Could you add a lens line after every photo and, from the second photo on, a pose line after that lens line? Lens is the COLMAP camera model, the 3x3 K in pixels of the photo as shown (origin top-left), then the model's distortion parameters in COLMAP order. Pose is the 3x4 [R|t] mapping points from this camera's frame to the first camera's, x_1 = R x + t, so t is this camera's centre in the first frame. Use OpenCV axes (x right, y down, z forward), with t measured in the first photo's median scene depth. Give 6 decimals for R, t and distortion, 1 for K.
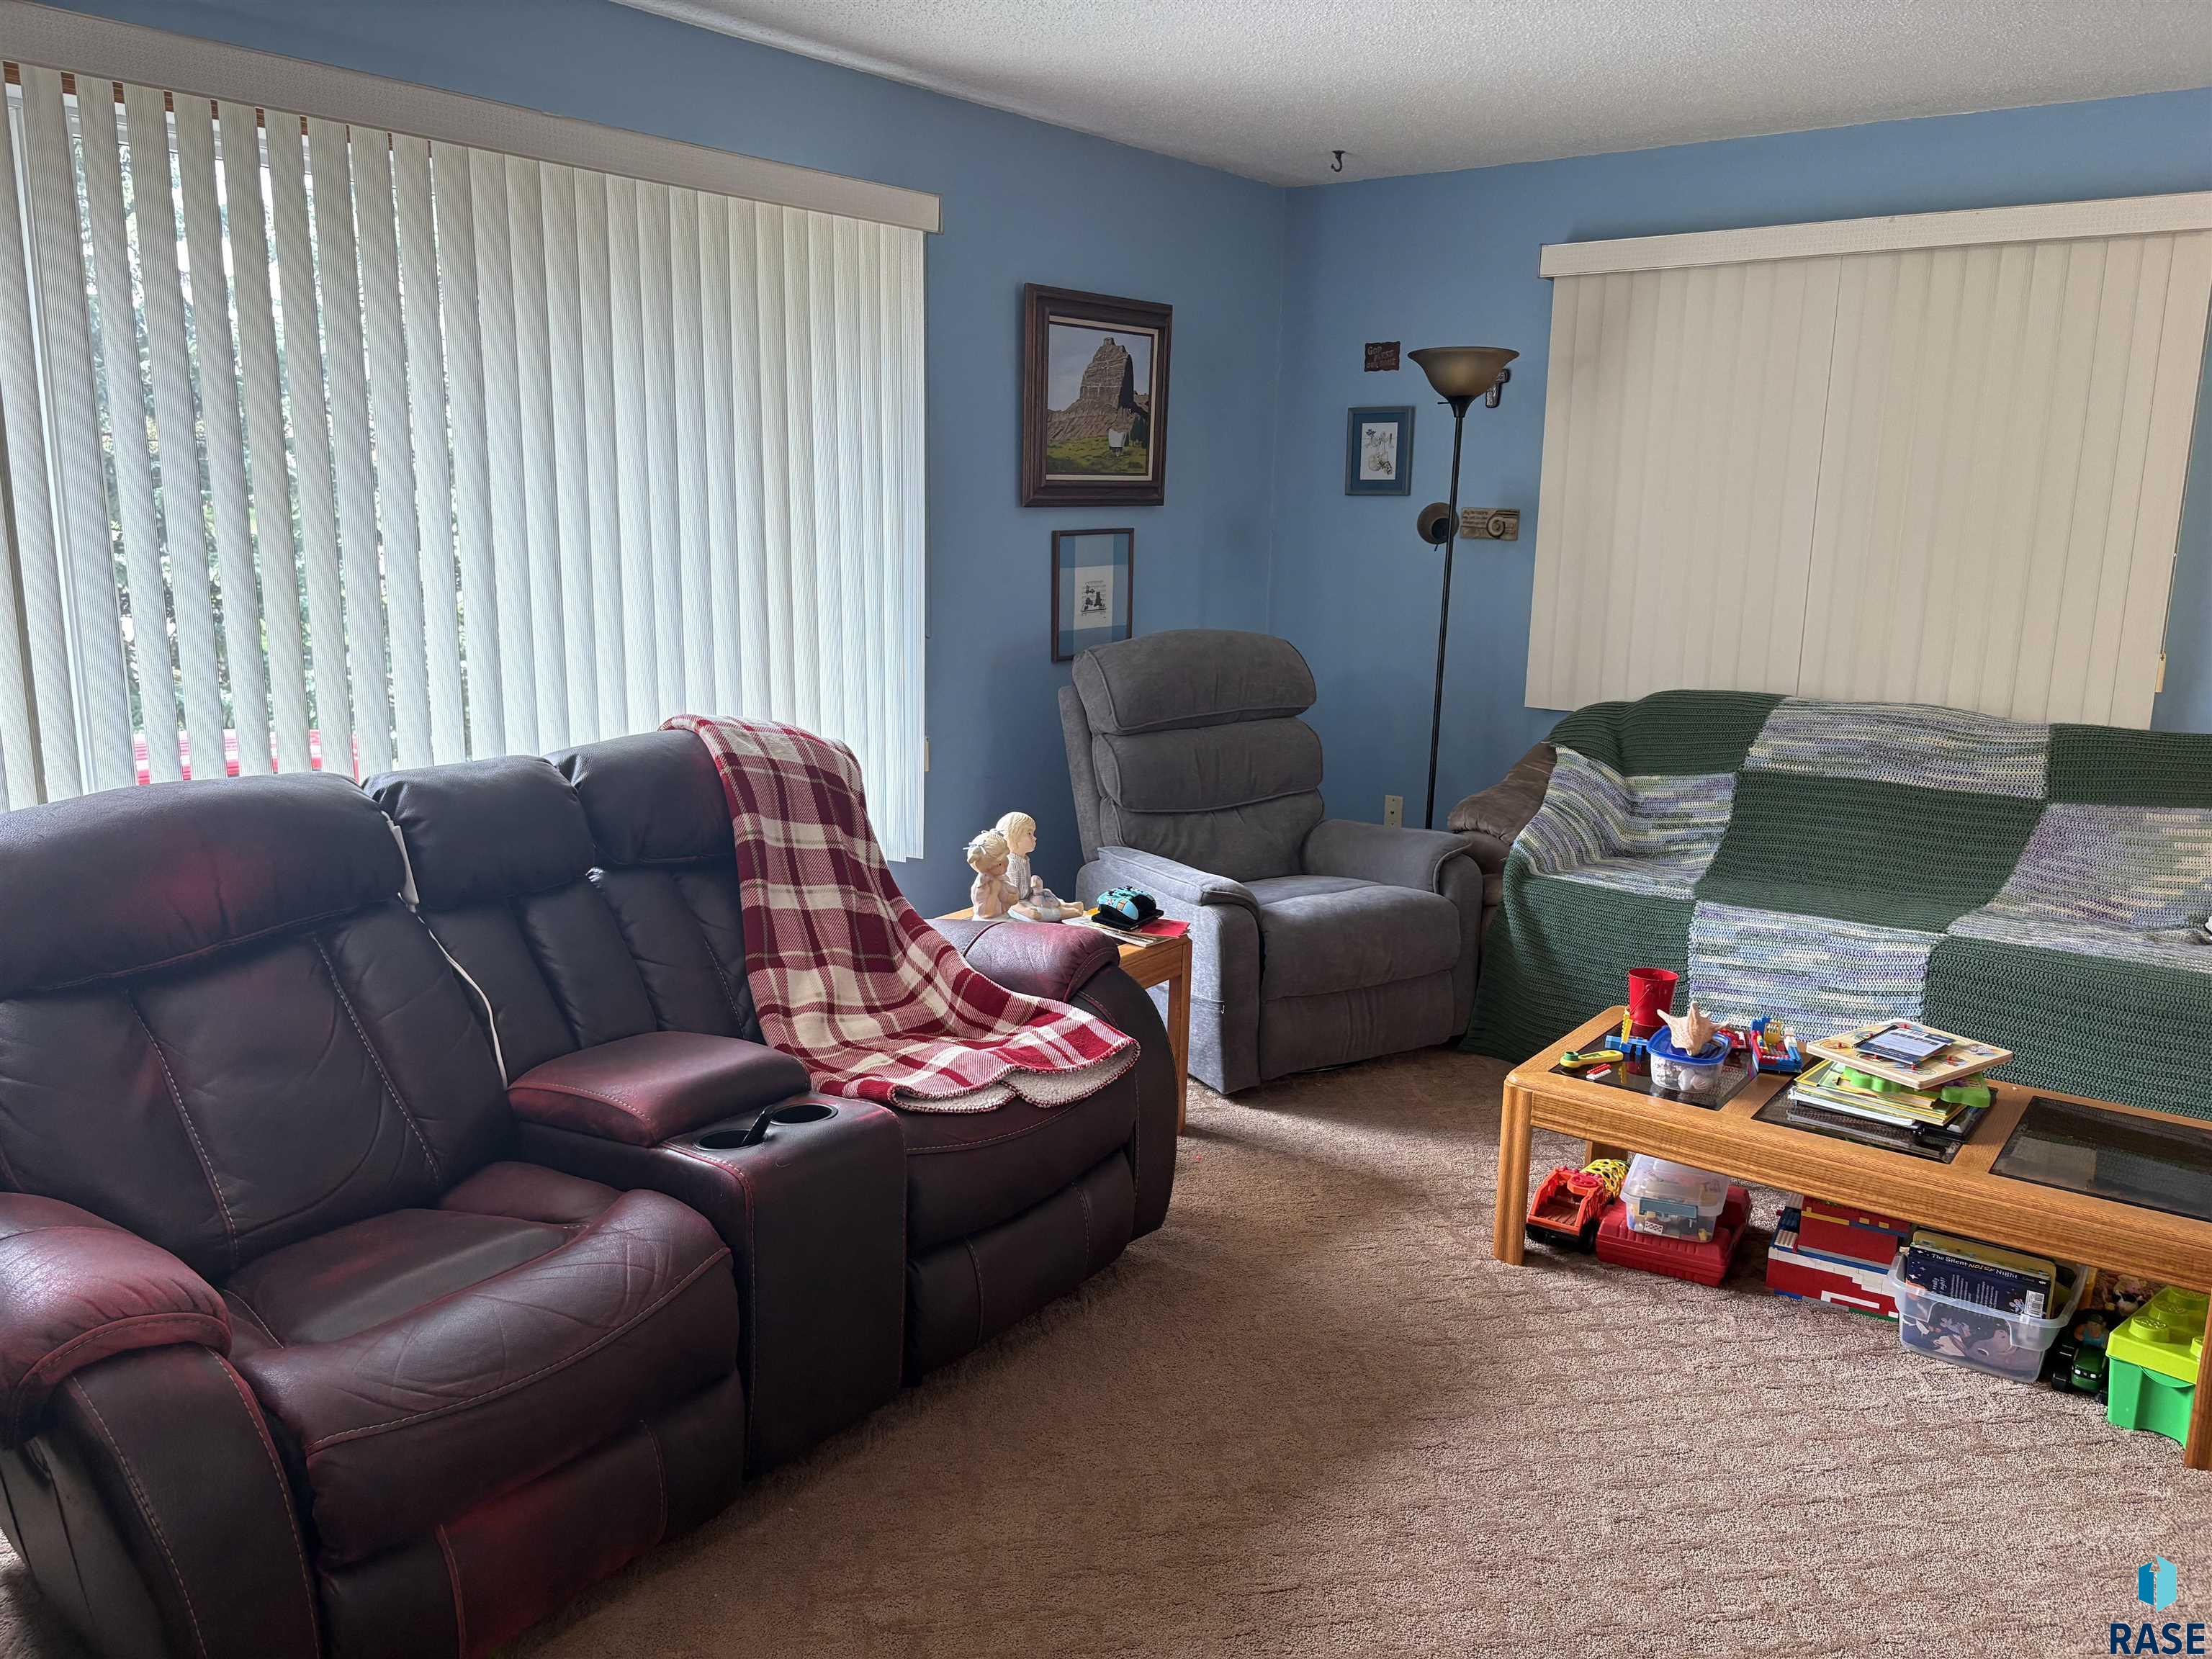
lens RADIAL K [[1675.0, 0, 1087.1], [0, 1675.0, 819.5], [0, 0, 1]] dist [0.052856, -0.065883]
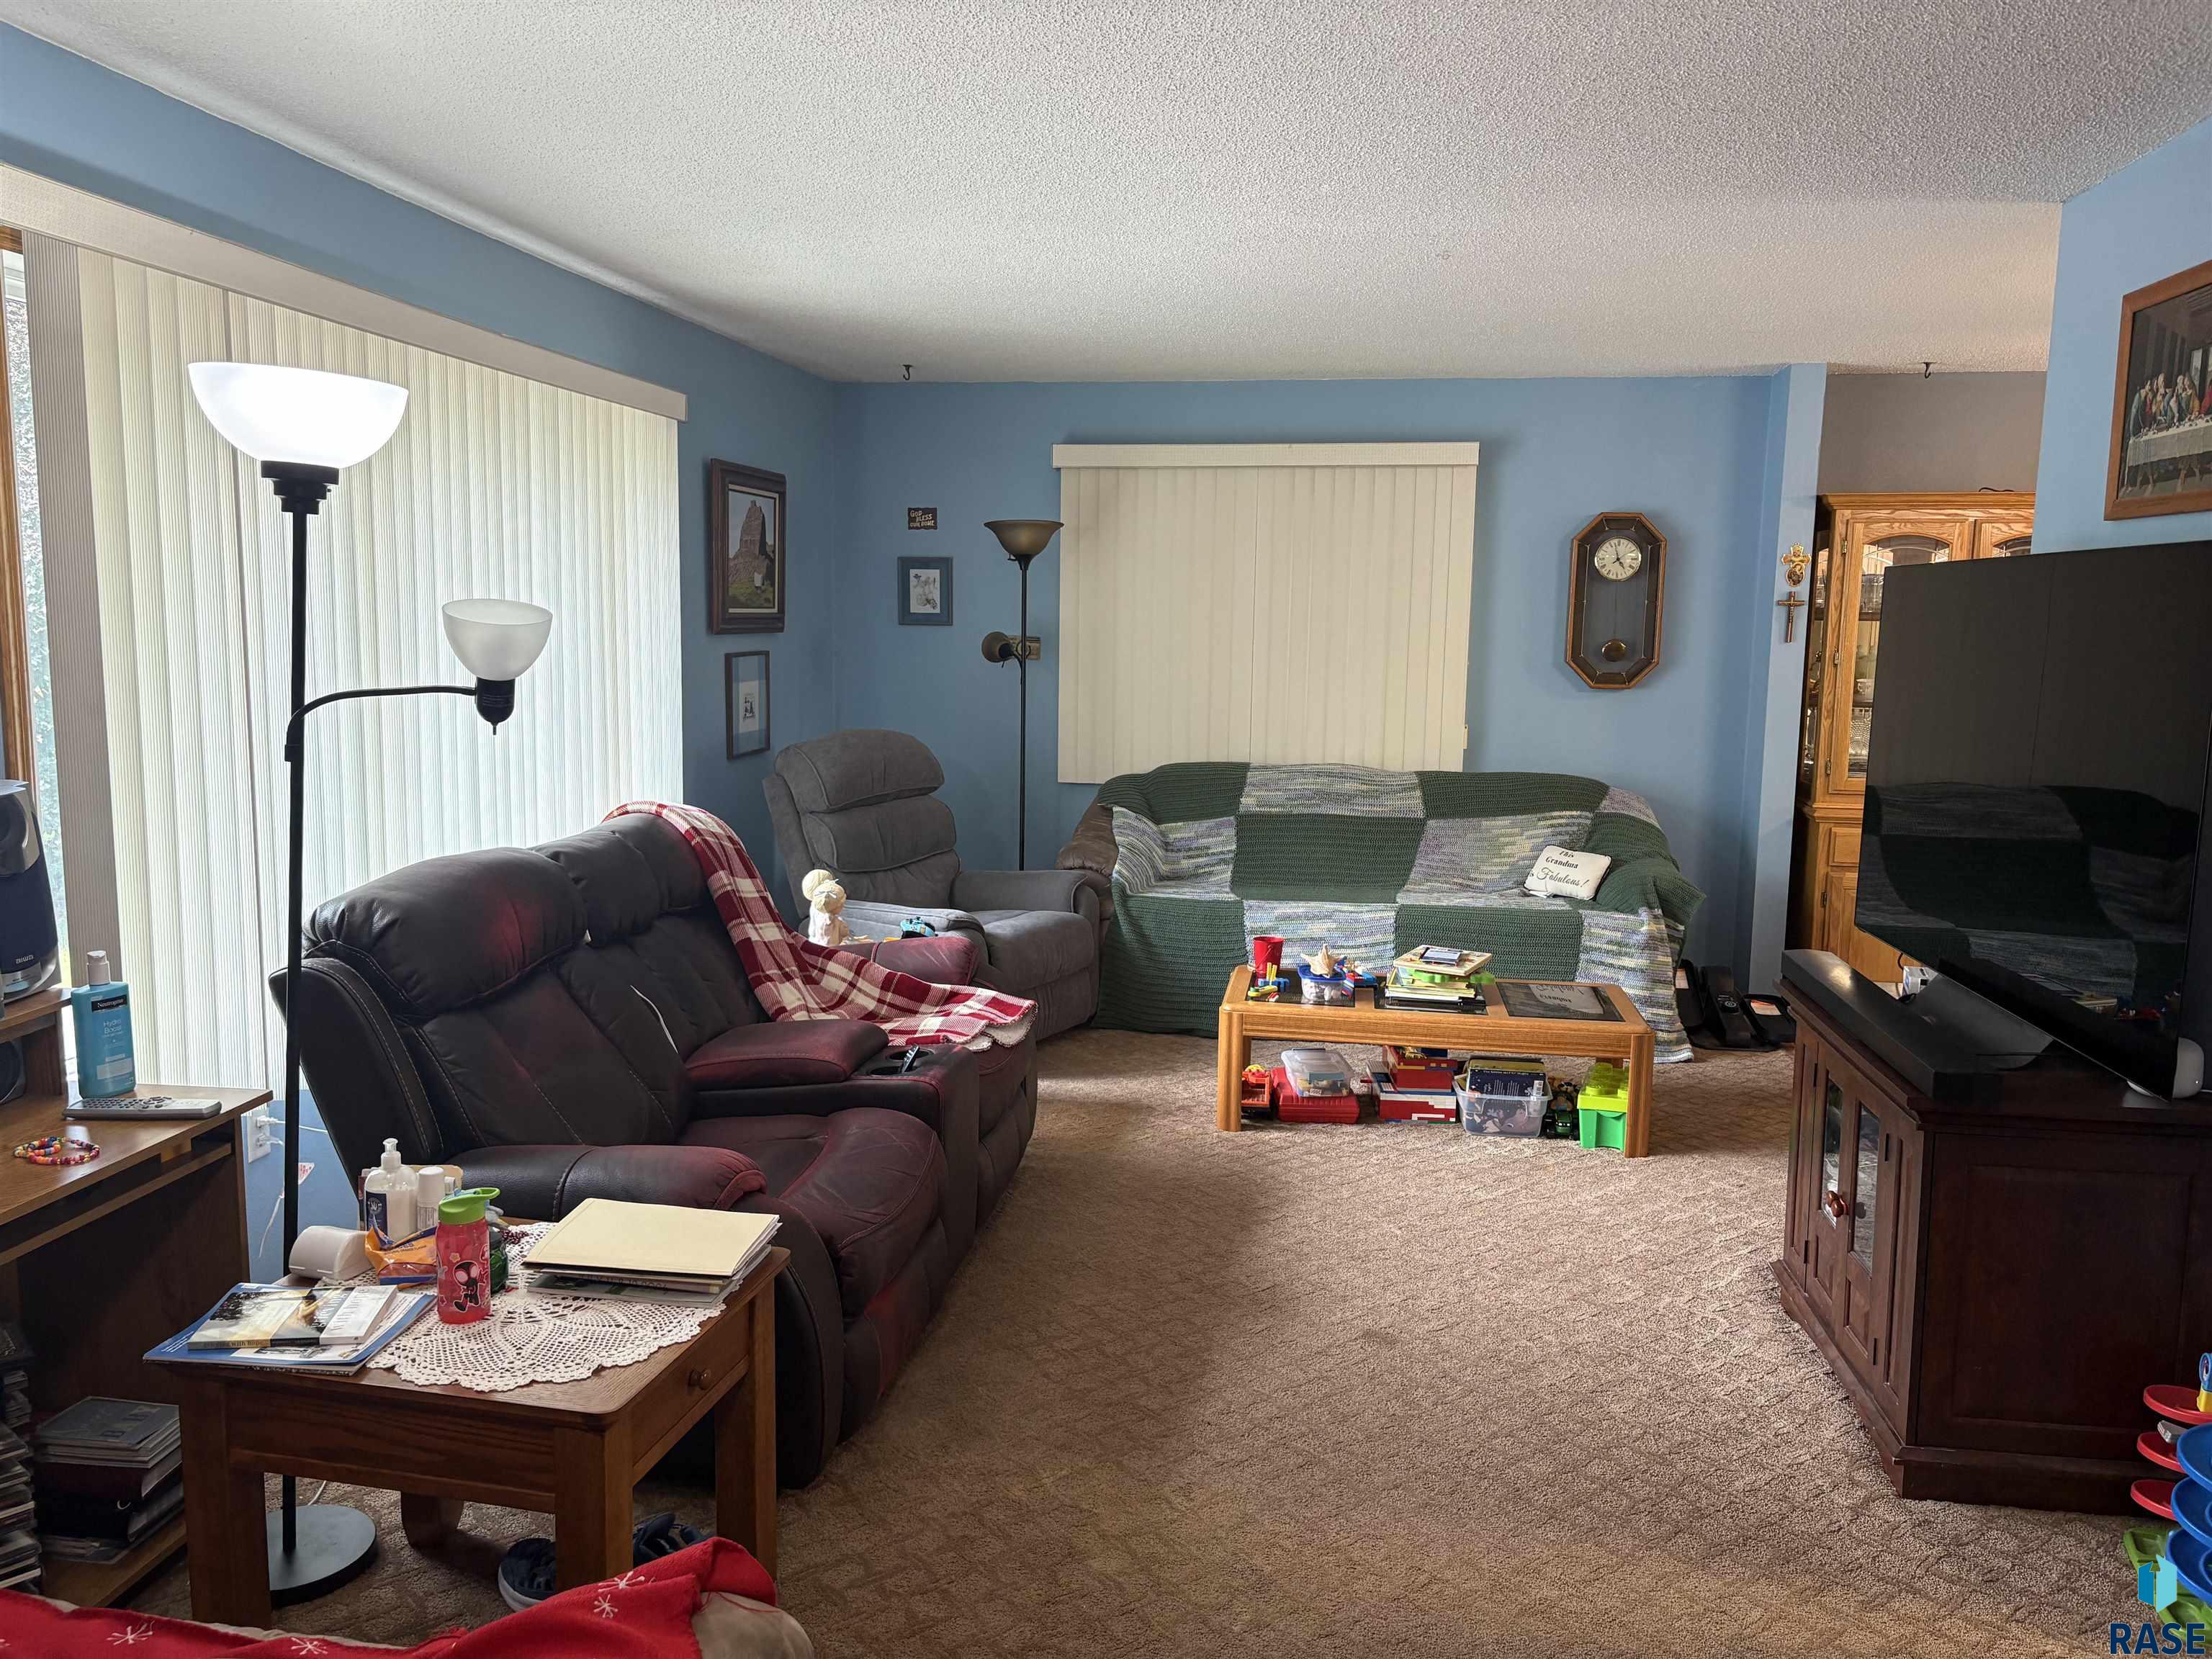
lens RADIAL K [[1675.0, 0, 1064.7], [0, 1675.0, 837.3], [0, 0, 1]] dist [0.052856, -0.065883]
pose [[0.883047, -0.061275, 0.465267, -0.462601], [0.088428, 0.995405, -0.036736, 0.034109], [-0.460878, 0.073582, 0.884408, -0.229925]]
